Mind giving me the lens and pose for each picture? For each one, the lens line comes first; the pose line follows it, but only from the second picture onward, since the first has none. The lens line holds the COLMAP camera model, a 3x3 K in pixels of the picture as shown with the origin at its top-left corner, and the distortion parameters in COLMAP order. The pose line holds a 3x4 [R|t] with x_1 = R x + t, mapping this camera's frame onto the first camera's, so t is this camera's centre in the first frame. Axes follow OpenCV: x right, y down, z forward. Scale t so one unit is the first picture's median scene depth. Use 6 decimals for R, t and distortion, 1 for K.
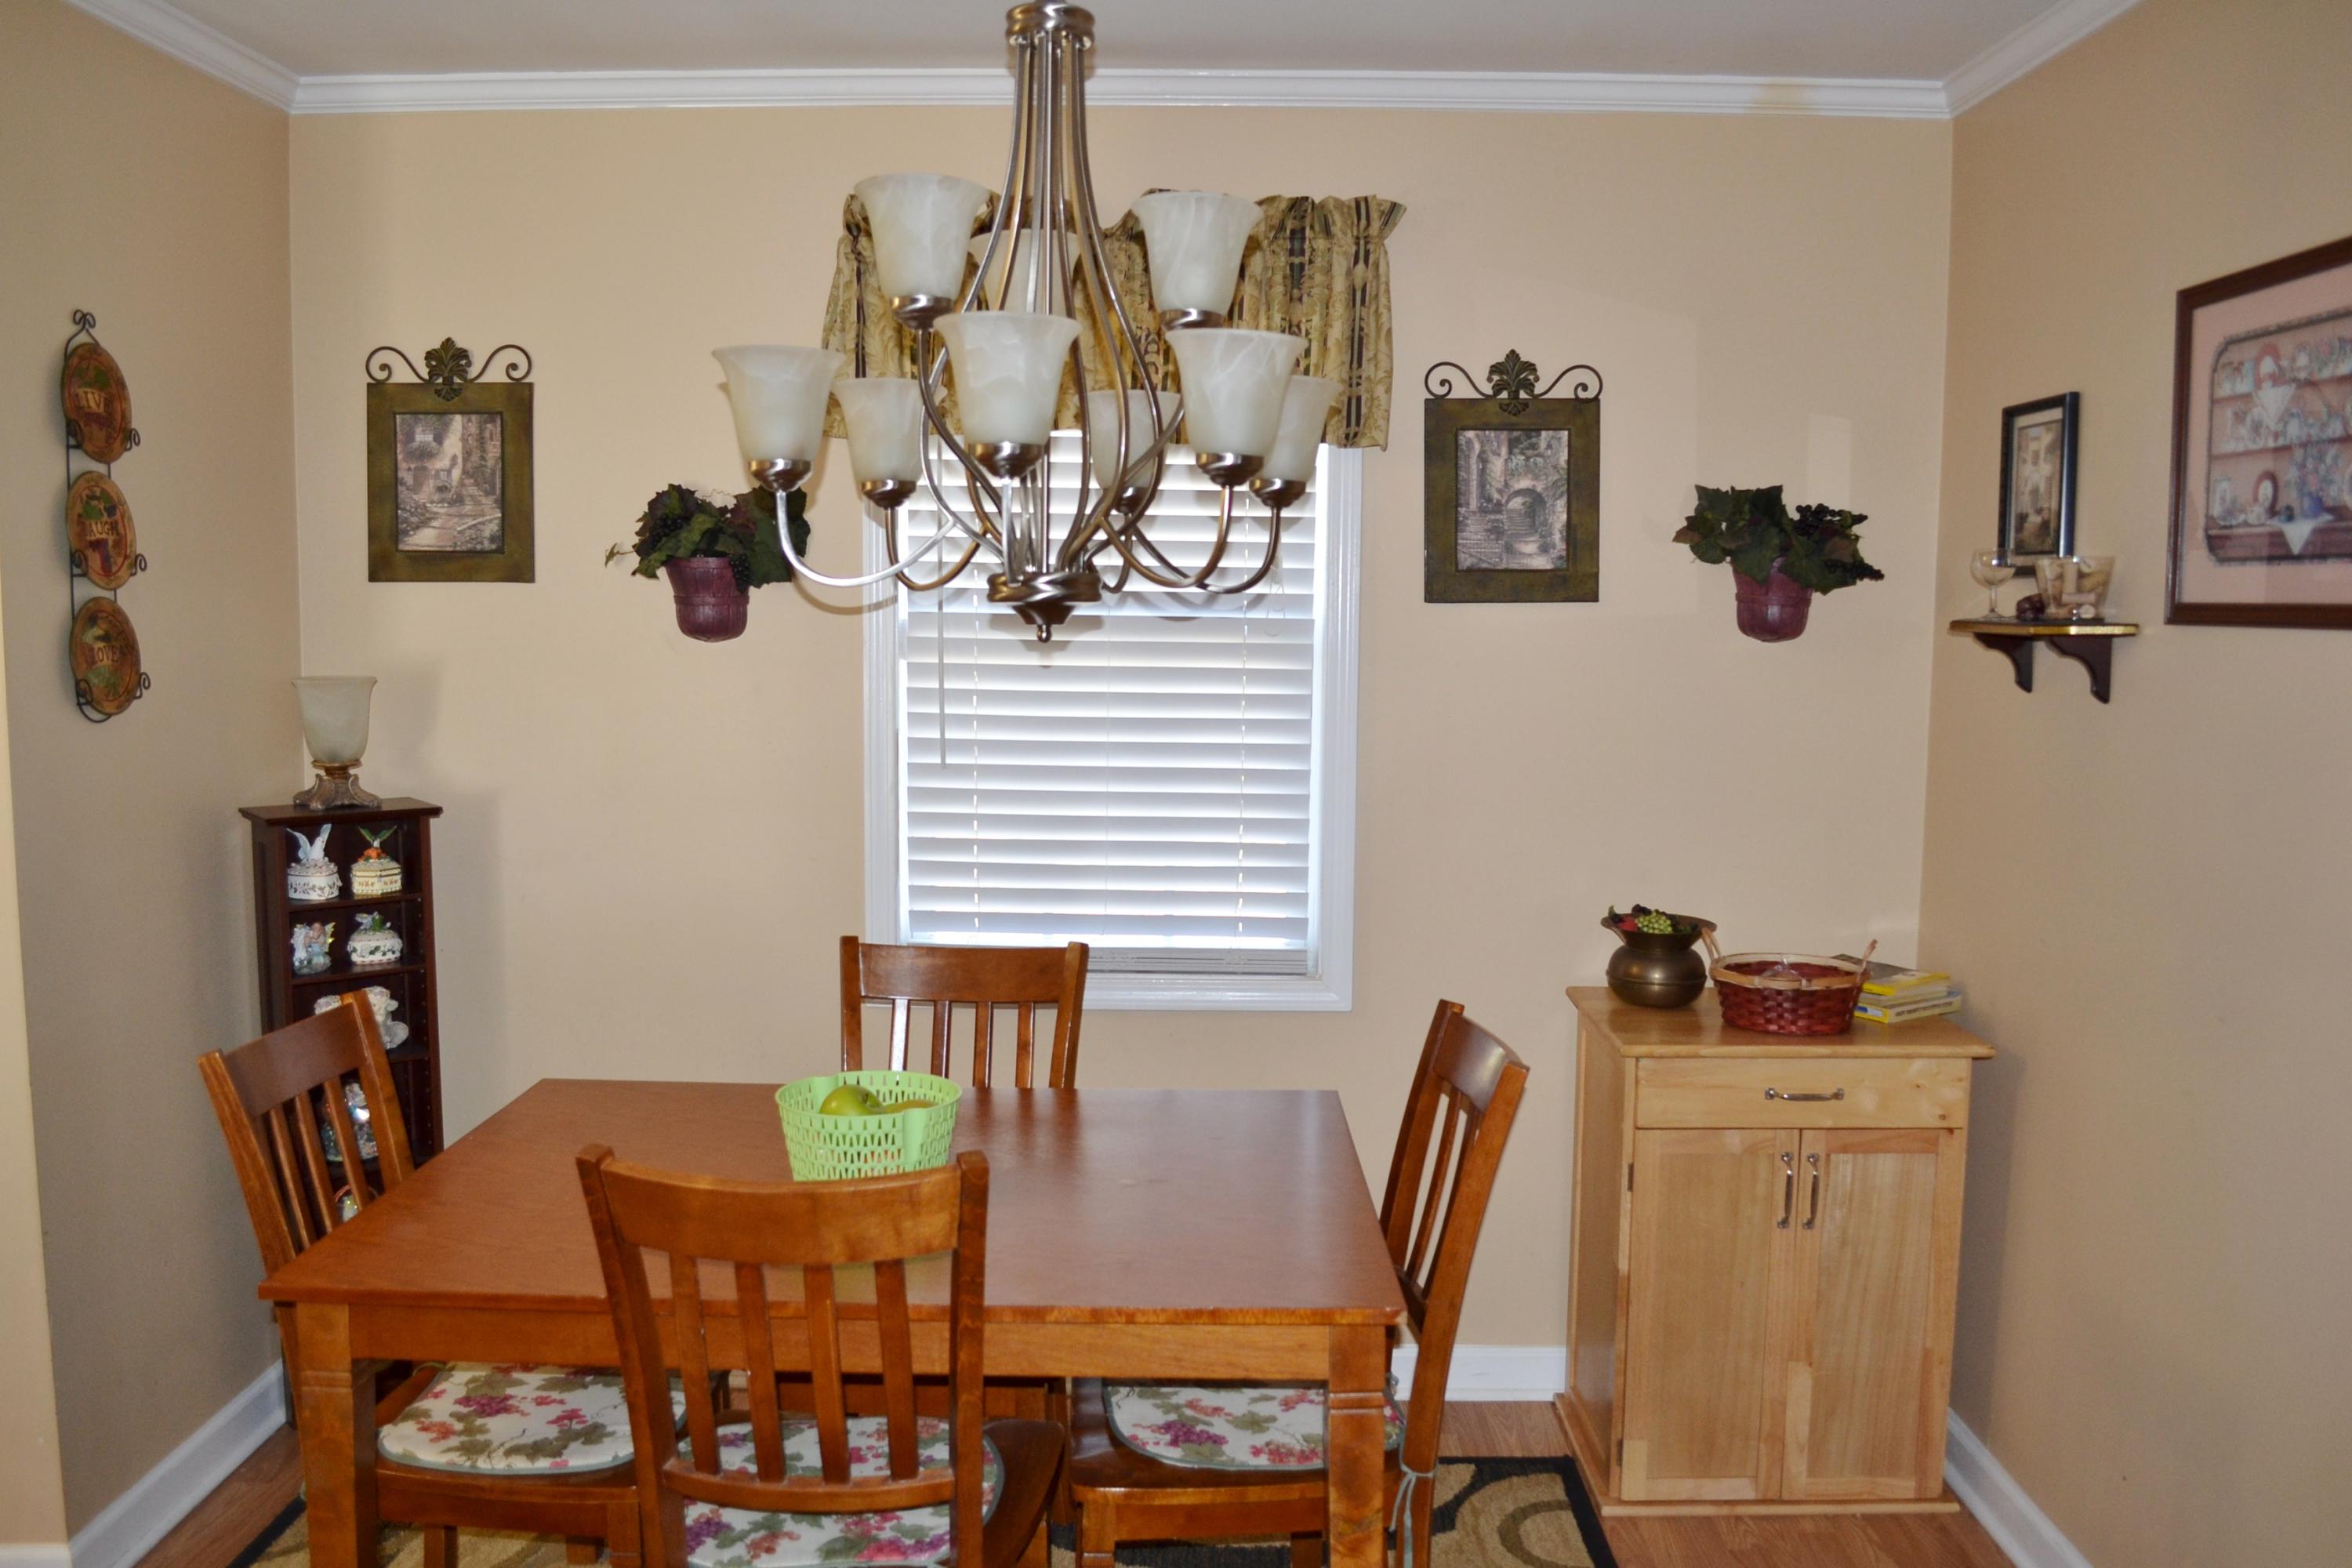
lens RADIAL K [[1882.4, 0, 1176.0], [0, 1882.4, 784.0], [0, 0, 1]] dist [-0.081694, 0.013762]
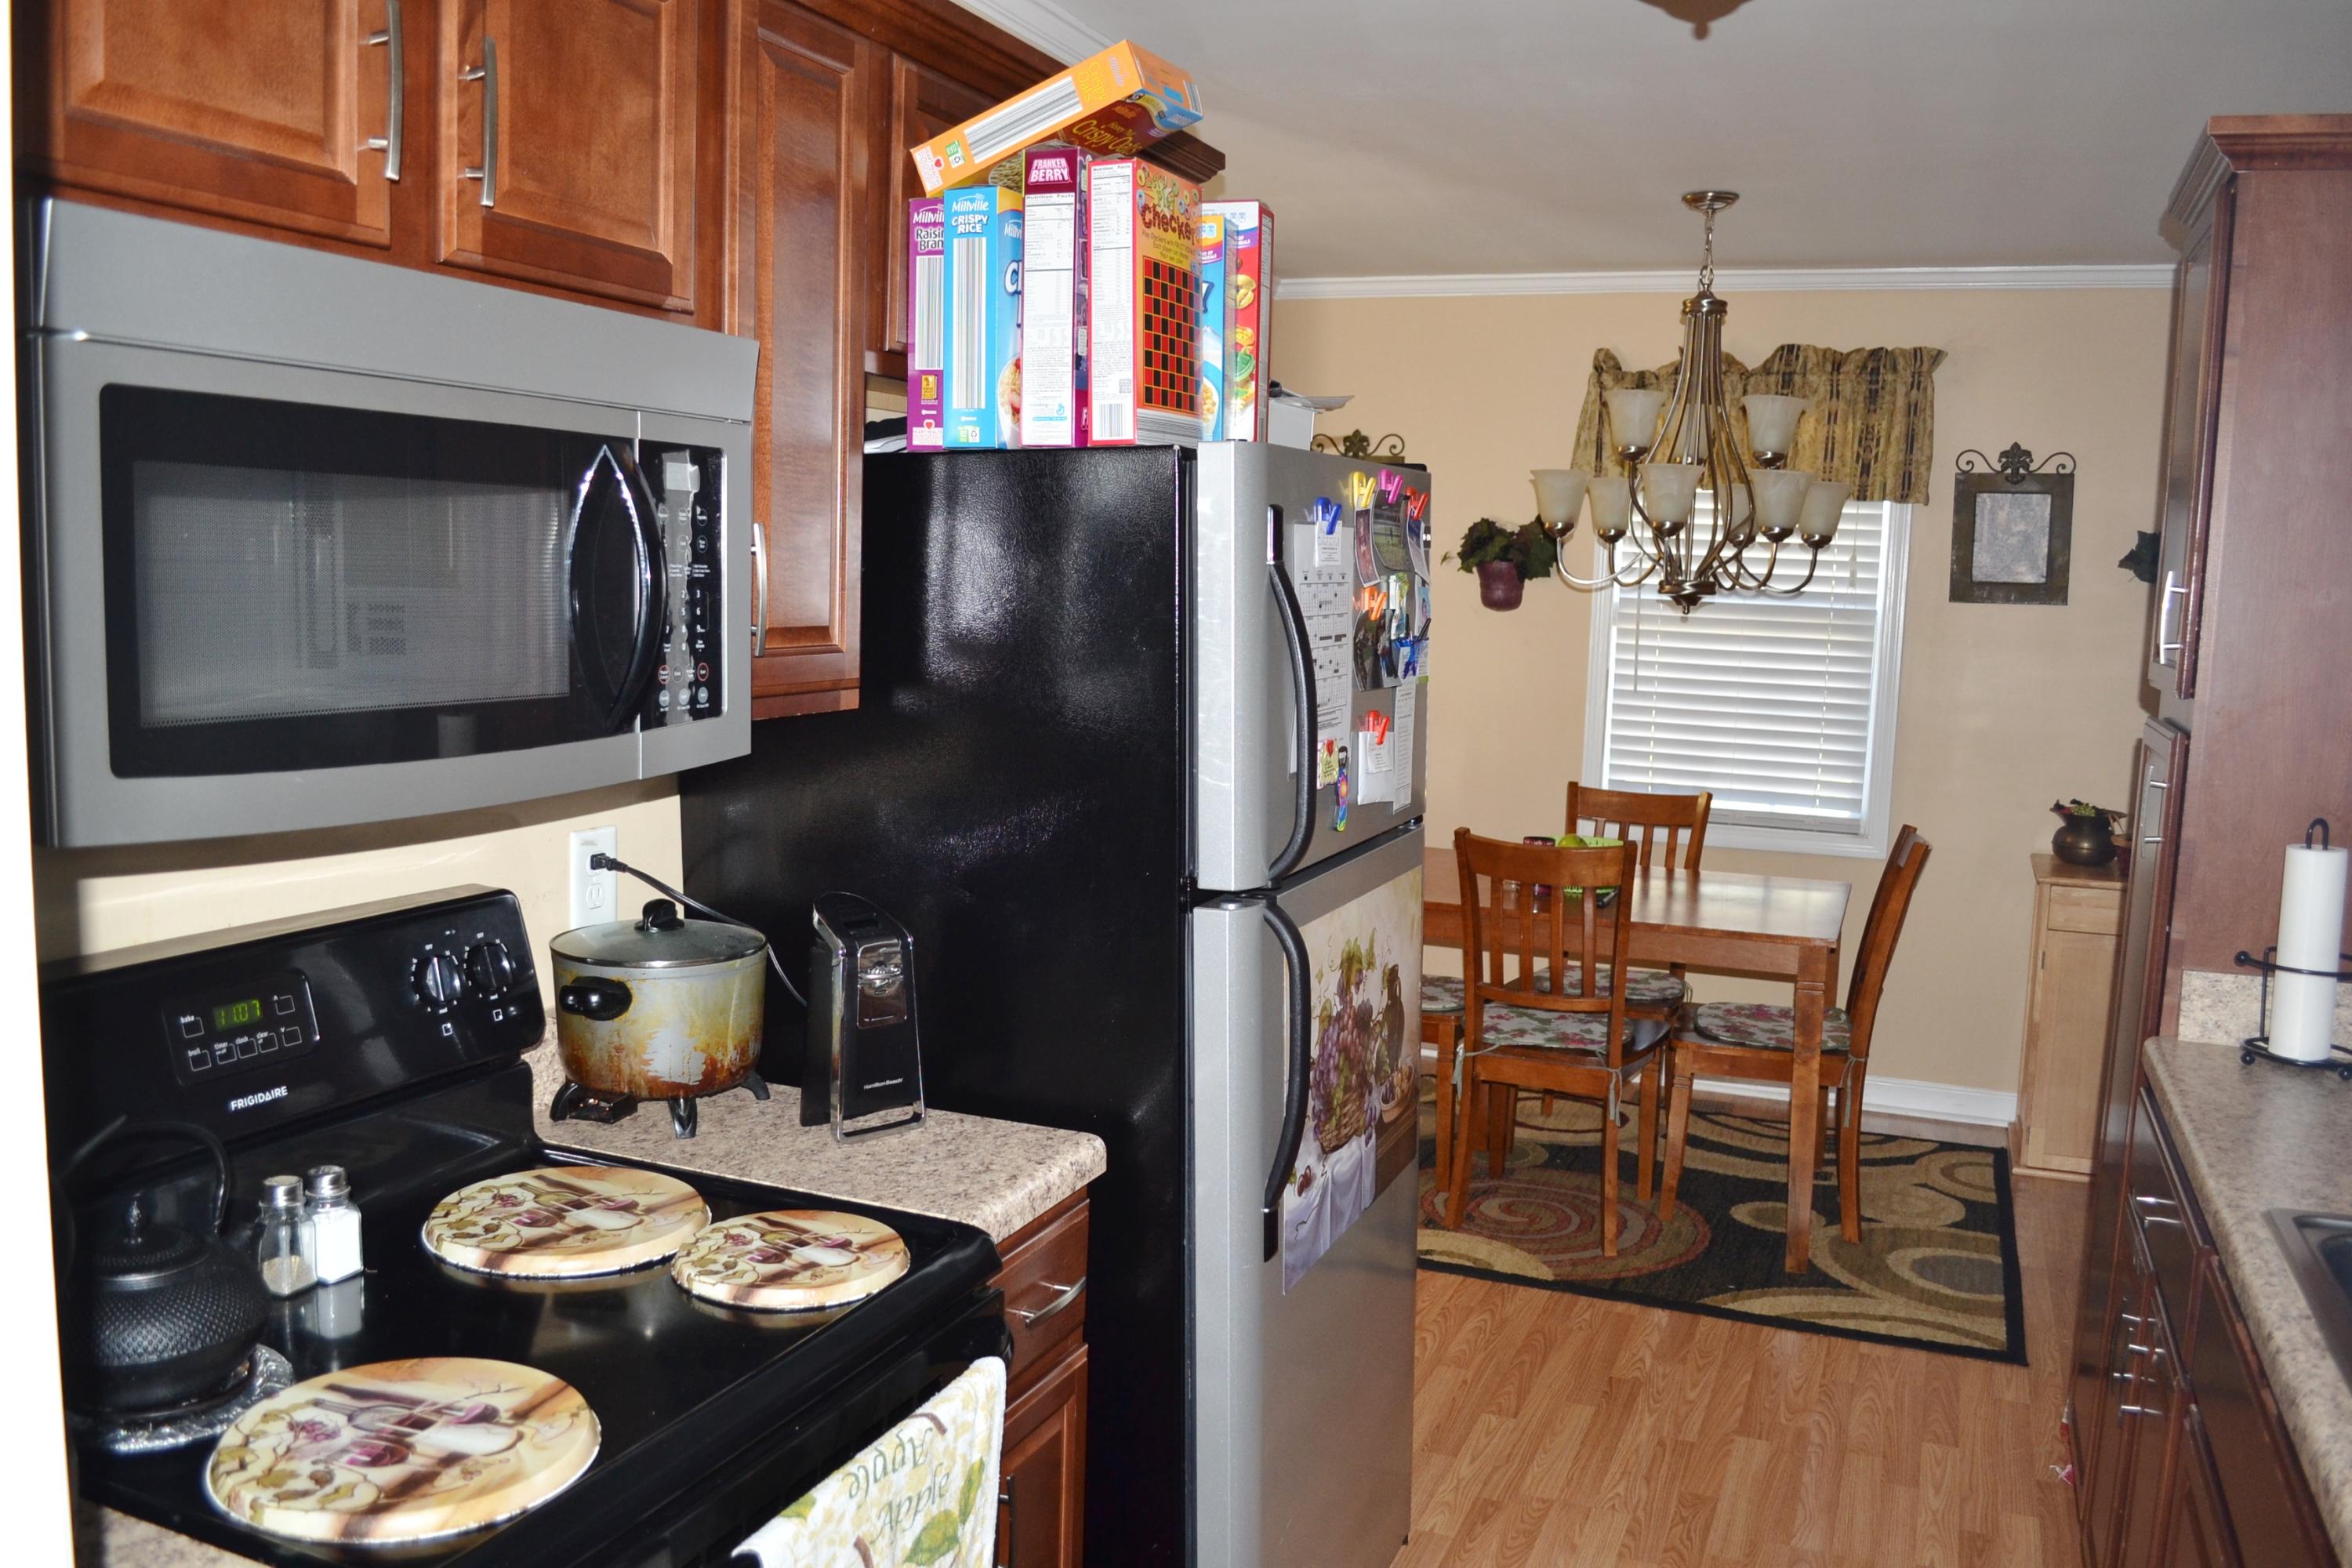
lens RADIAL K [[1882.4, 0, 1176.0], [0, 1882.4, 784.0], [0, 0, 1]] dist [-0.081694, 0.013762]
pose [[0.929941, 0.063048, -0.362264, 0.106229], [-0.059706, 0.998007, 0.020425, 0.064547], [0.362829, 0.002636, 0.931852, -0.706329]]
